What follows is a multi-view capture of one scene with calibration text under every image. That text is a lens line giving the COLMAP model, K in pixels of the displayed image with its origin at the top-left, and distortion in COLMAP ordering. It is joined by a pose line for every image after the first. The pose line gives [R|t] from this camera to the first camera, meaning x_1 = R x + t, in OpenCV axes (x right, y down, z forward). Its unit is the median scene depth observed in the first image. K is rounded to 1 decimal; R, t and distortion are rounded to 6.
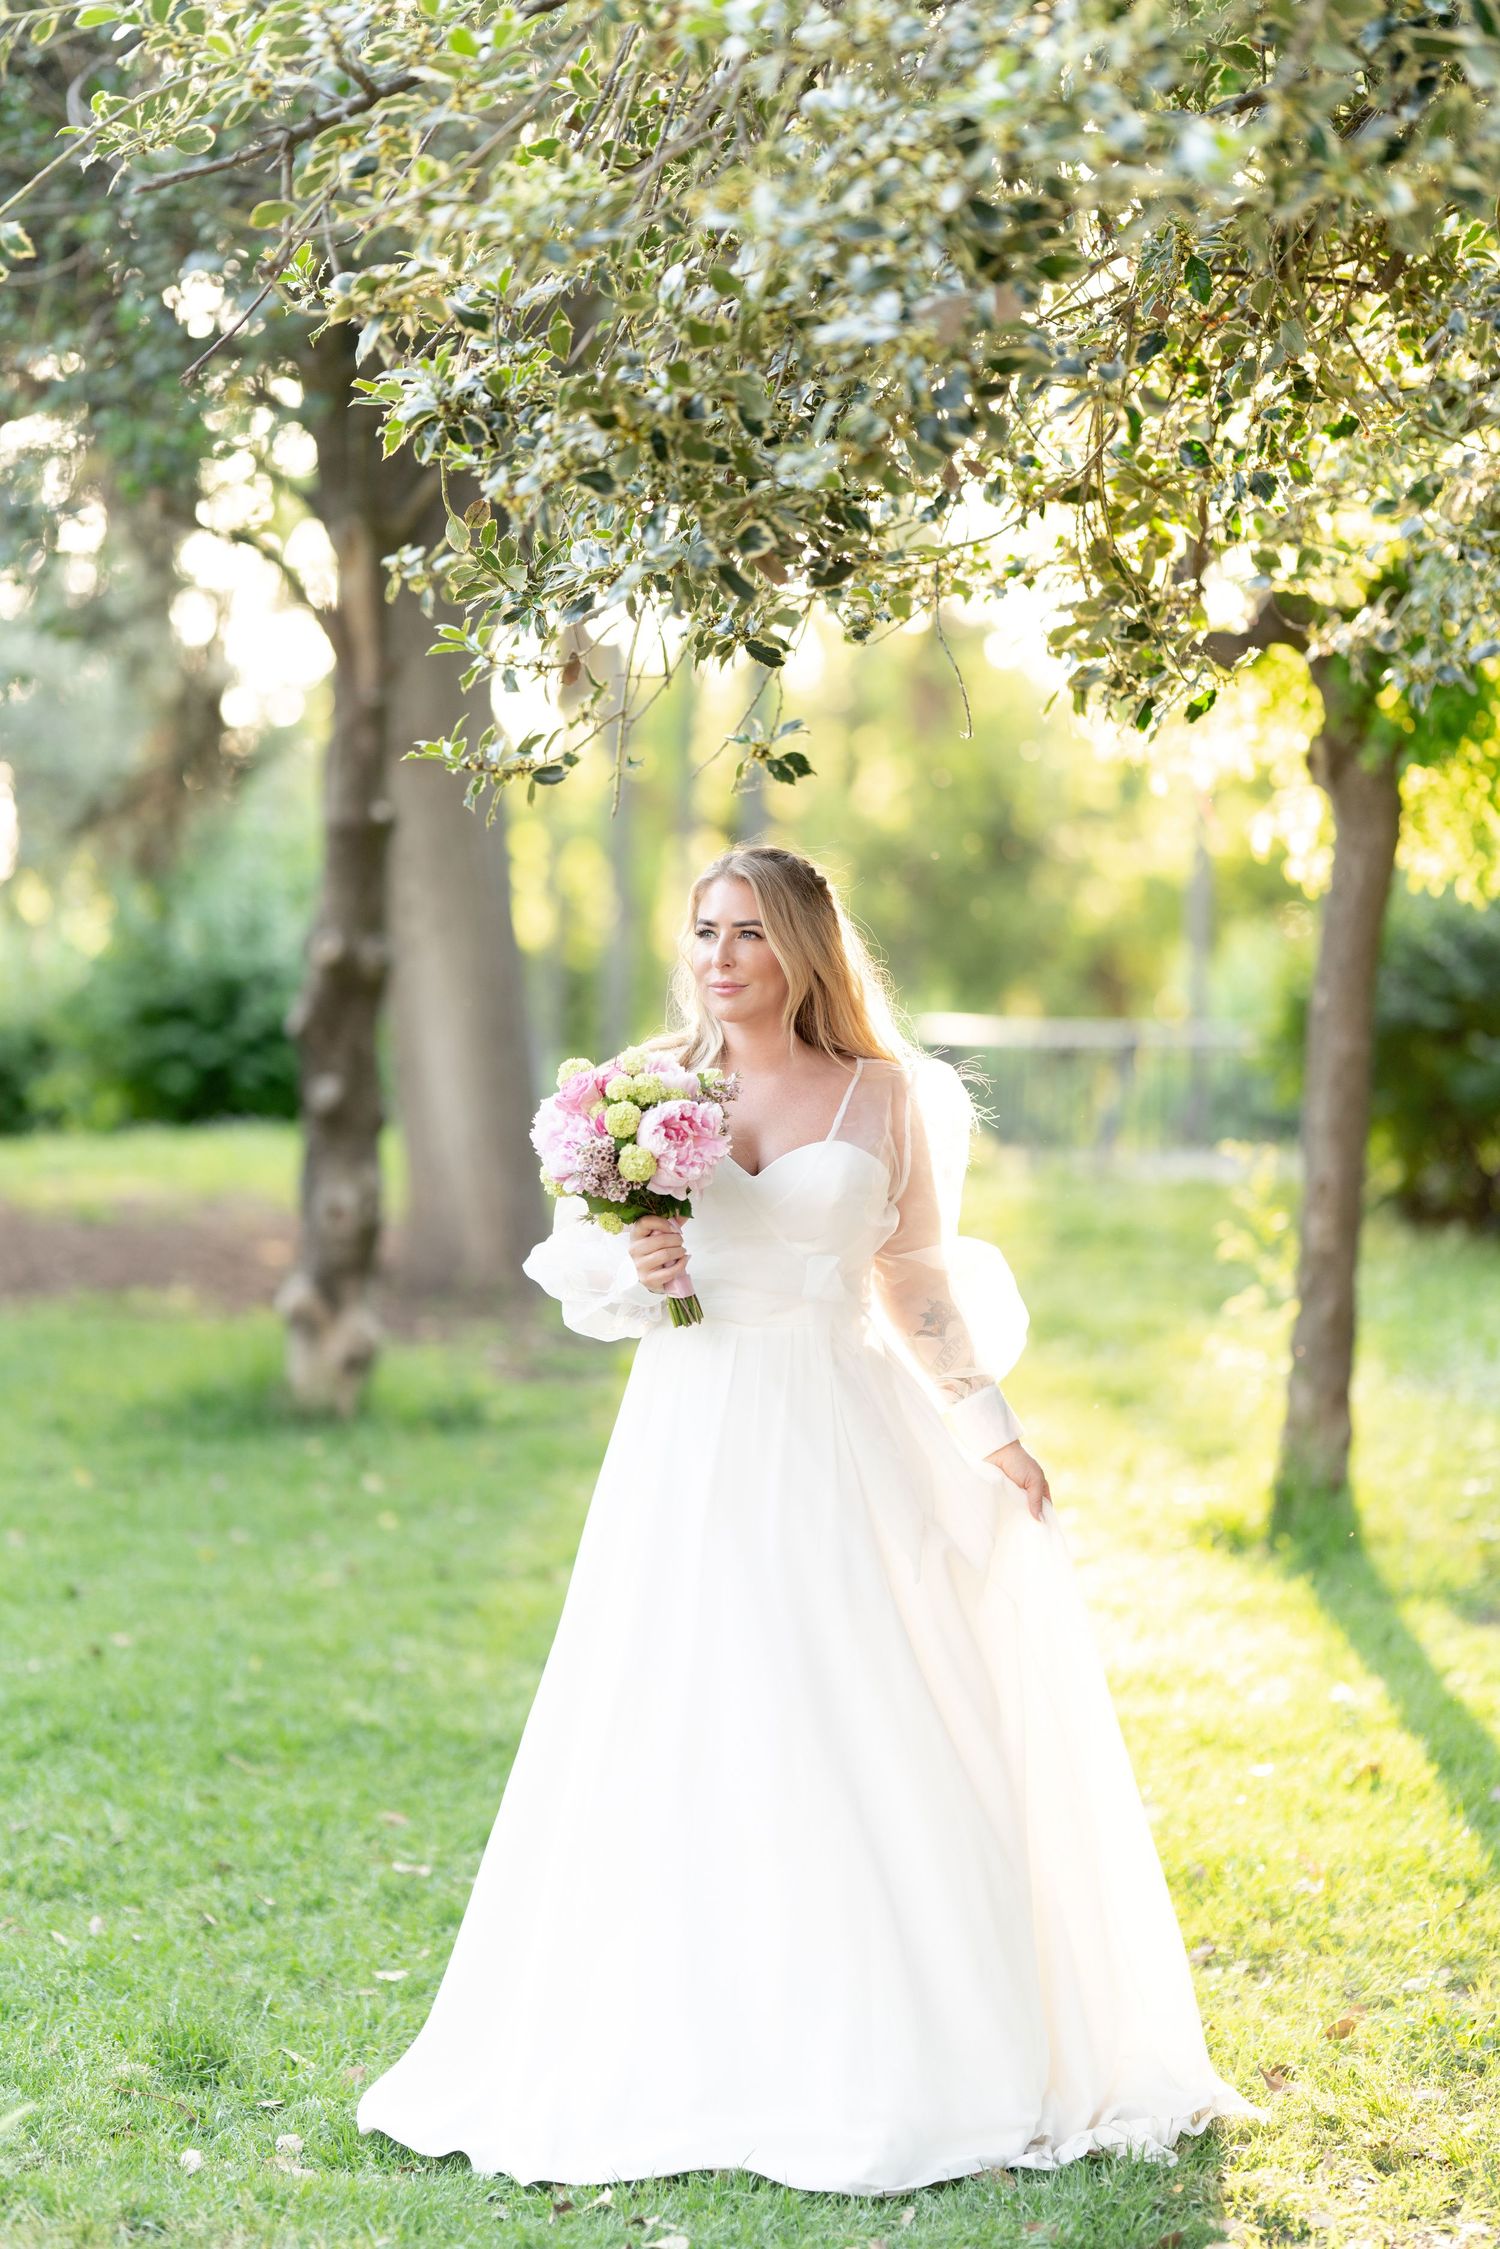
lens RADIAL K [[5658.2, 0, 750.0], [0, 5658.2, 1124.5], [0, 0, 1]] dist [-0.099395, 0.898663]
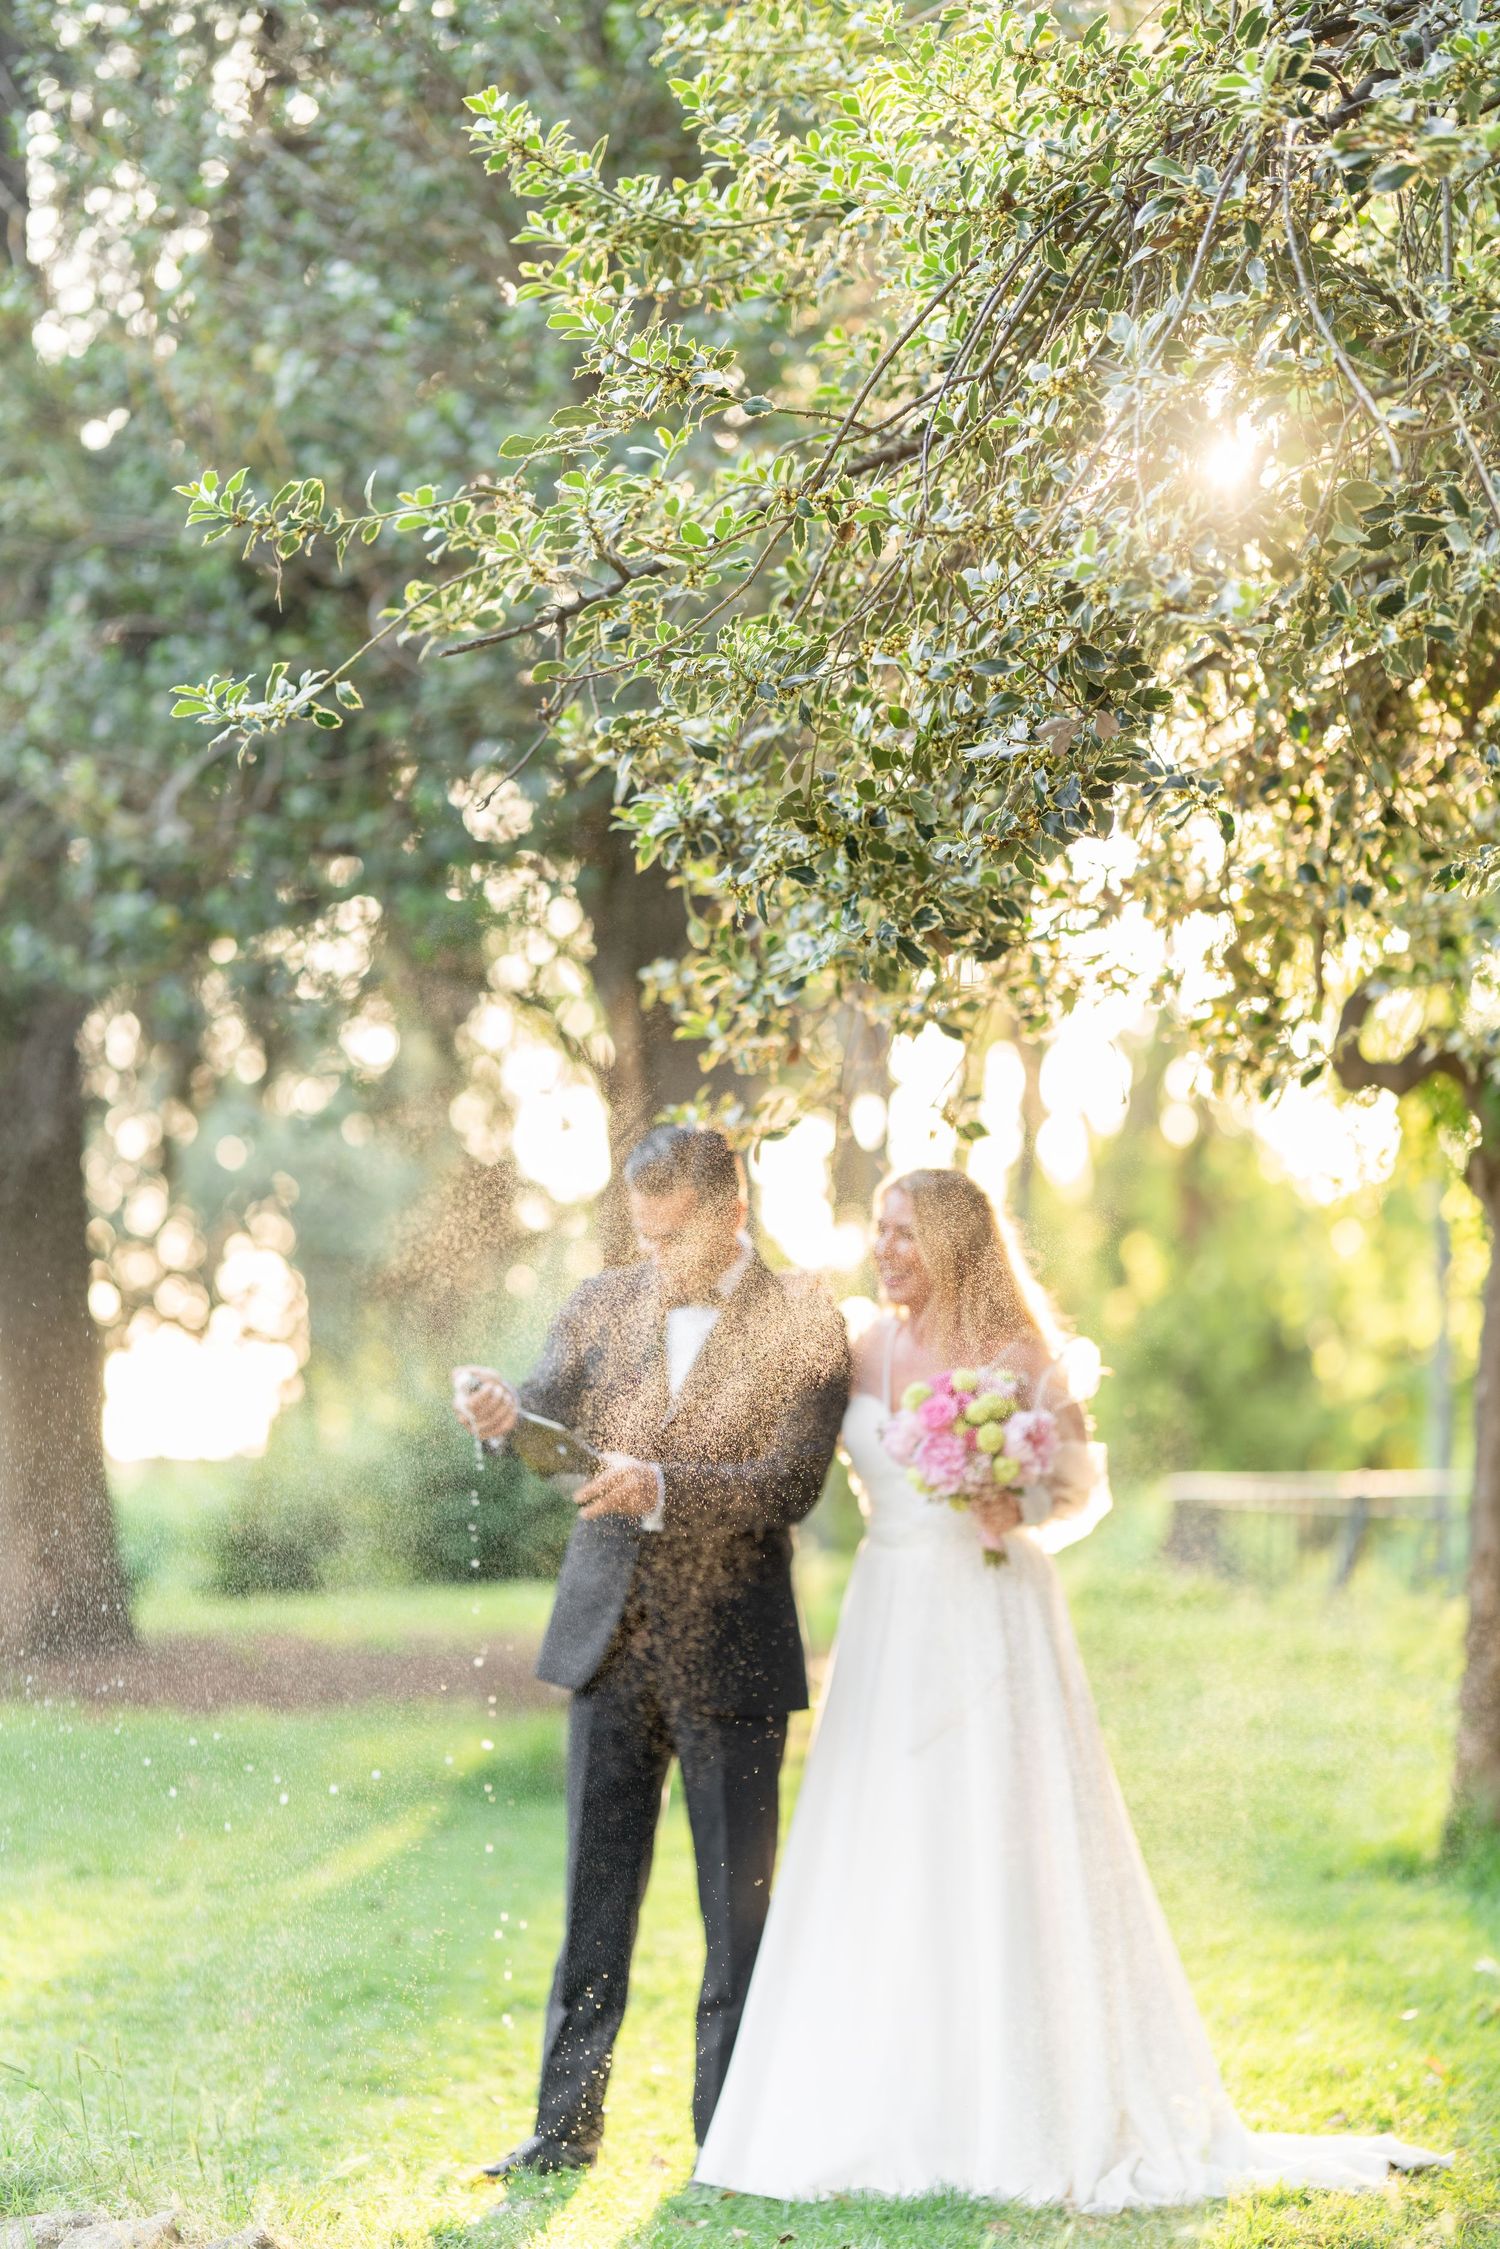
lens RADIAL K [[5680.6, 0, 750.0], [0, 5680.6, 1124.5], [0, 0, 1]] dist [-0.078734, 1.336624]
pose [[0.998734, -0.007407, -0.049764, 0.022841], [0.002691, 0.995552, -0.094173, 0.058539], [0.050240, 0.093919, 0.994311, -0.251246]]
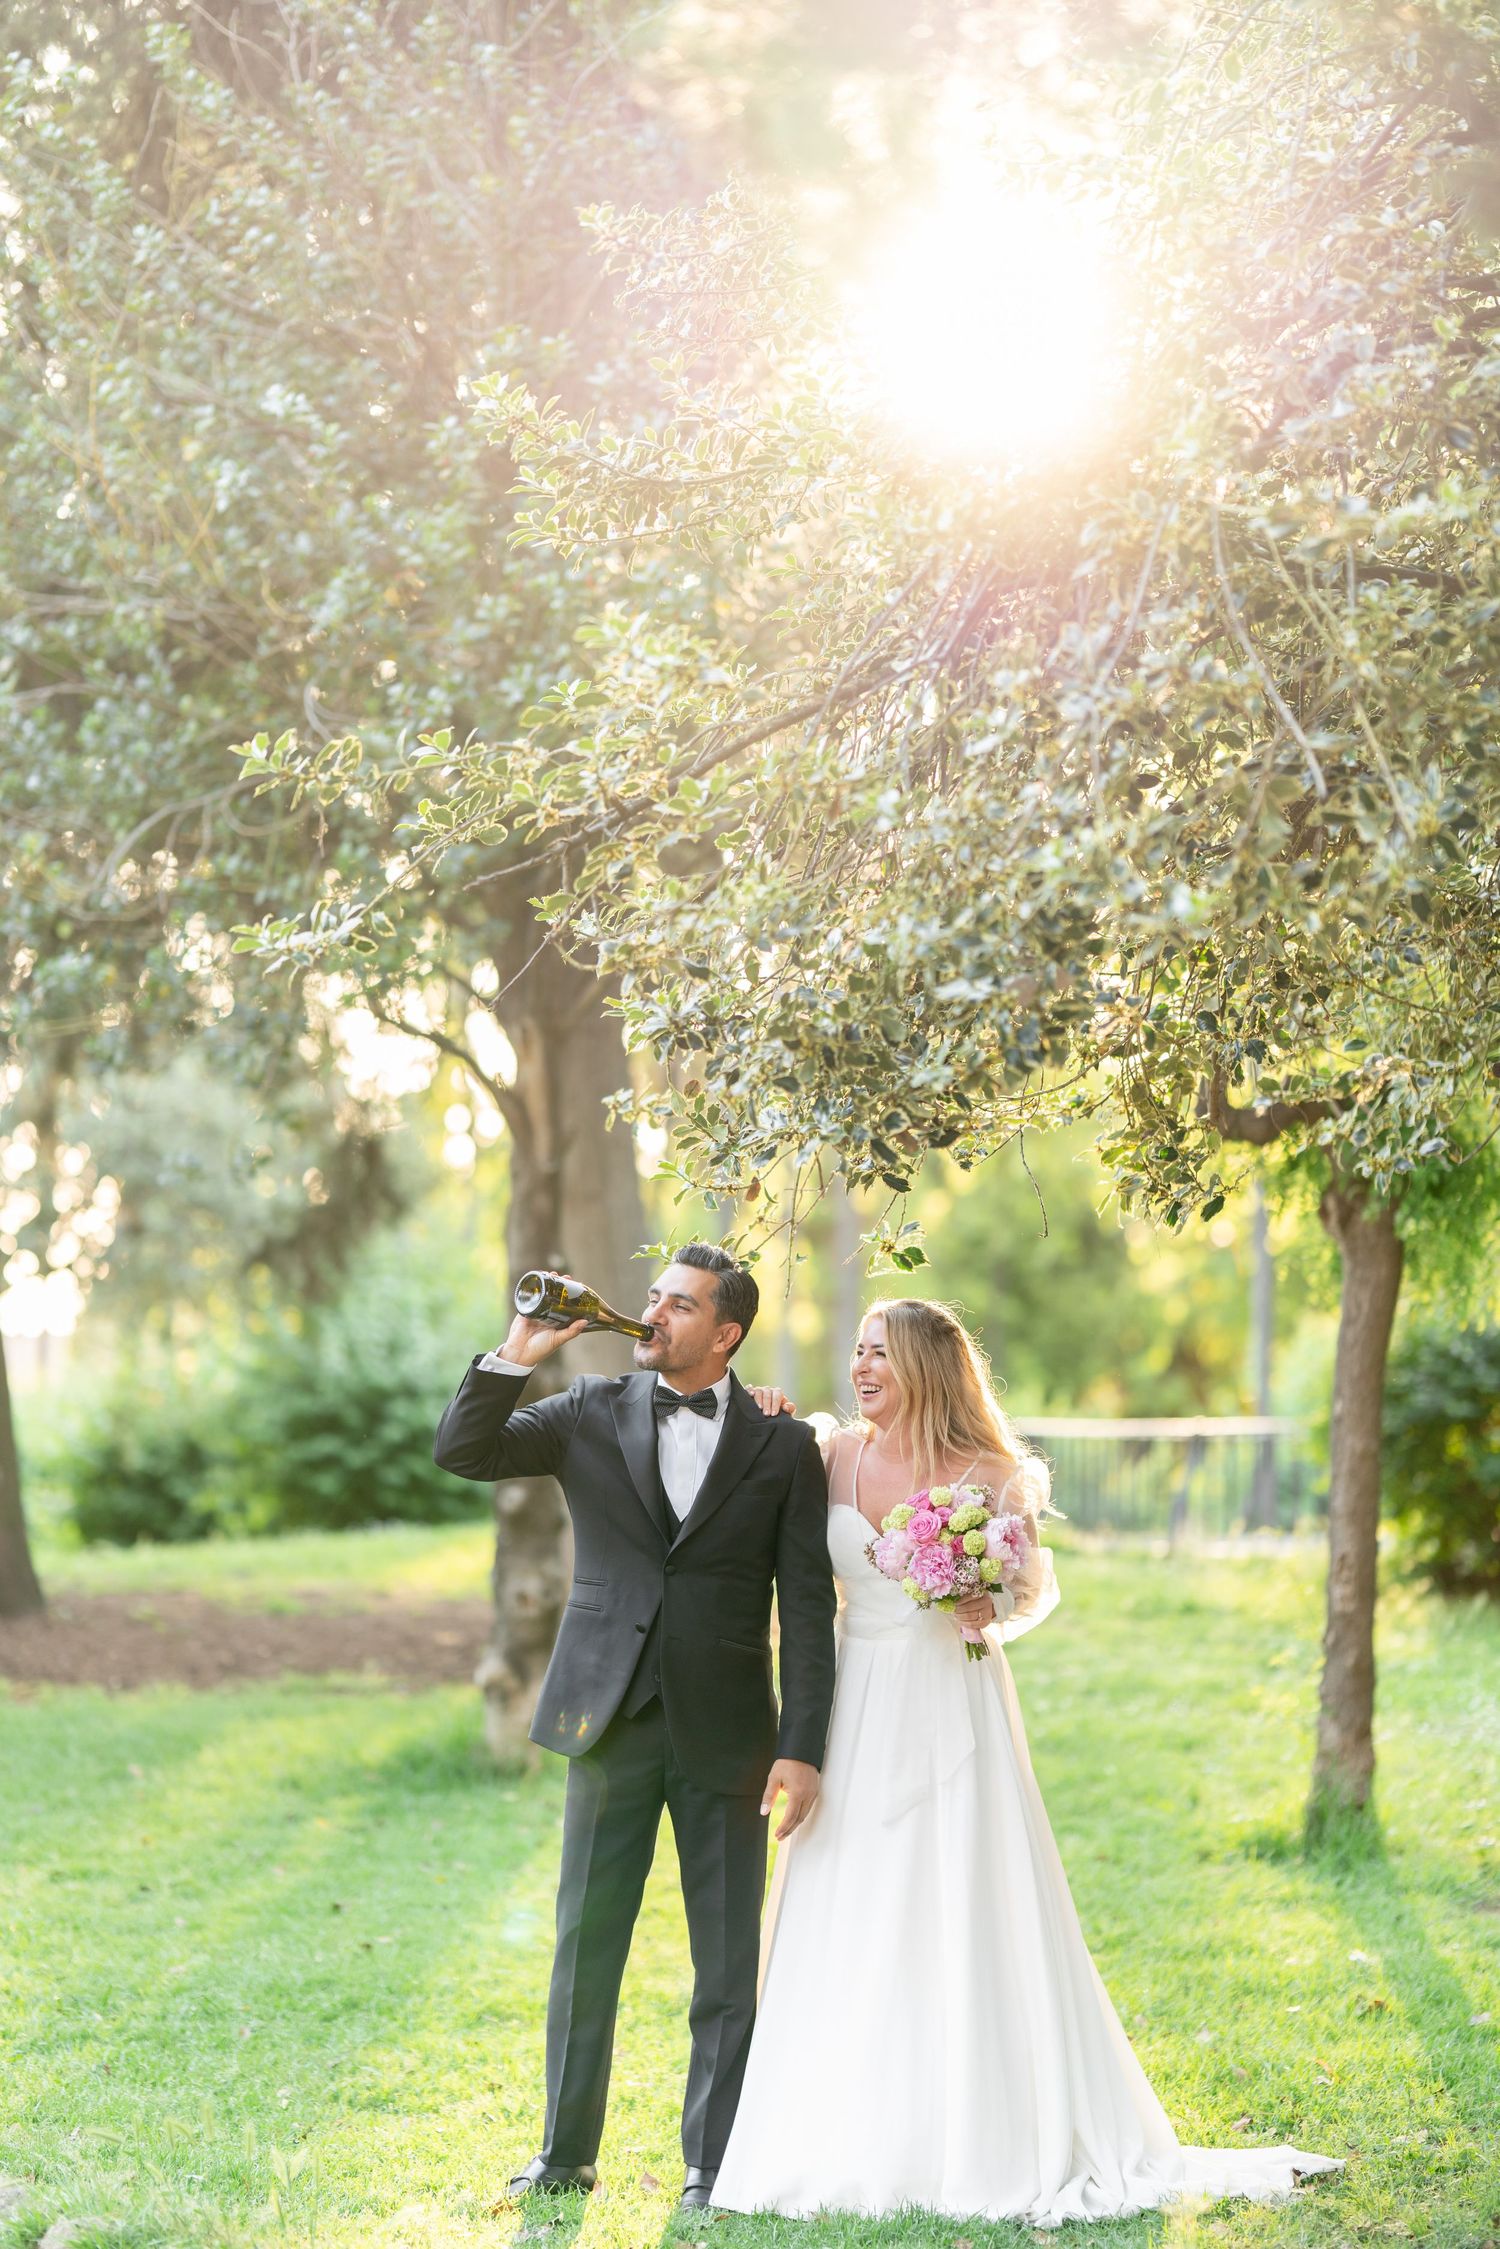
lens RADIAL K [[5665.7, 0, 915.4], [0, 5665.7, 1125.2], [0, 0, 1]] dist [-0.044277, -0.457543]
pose [[0.999702, -0.019047, 0.015263, -0.015346], [0.020042, 0.997486, -0.067965, -0.002751], [-0.013930, 0.068251, 0.997571, -0.427688]]
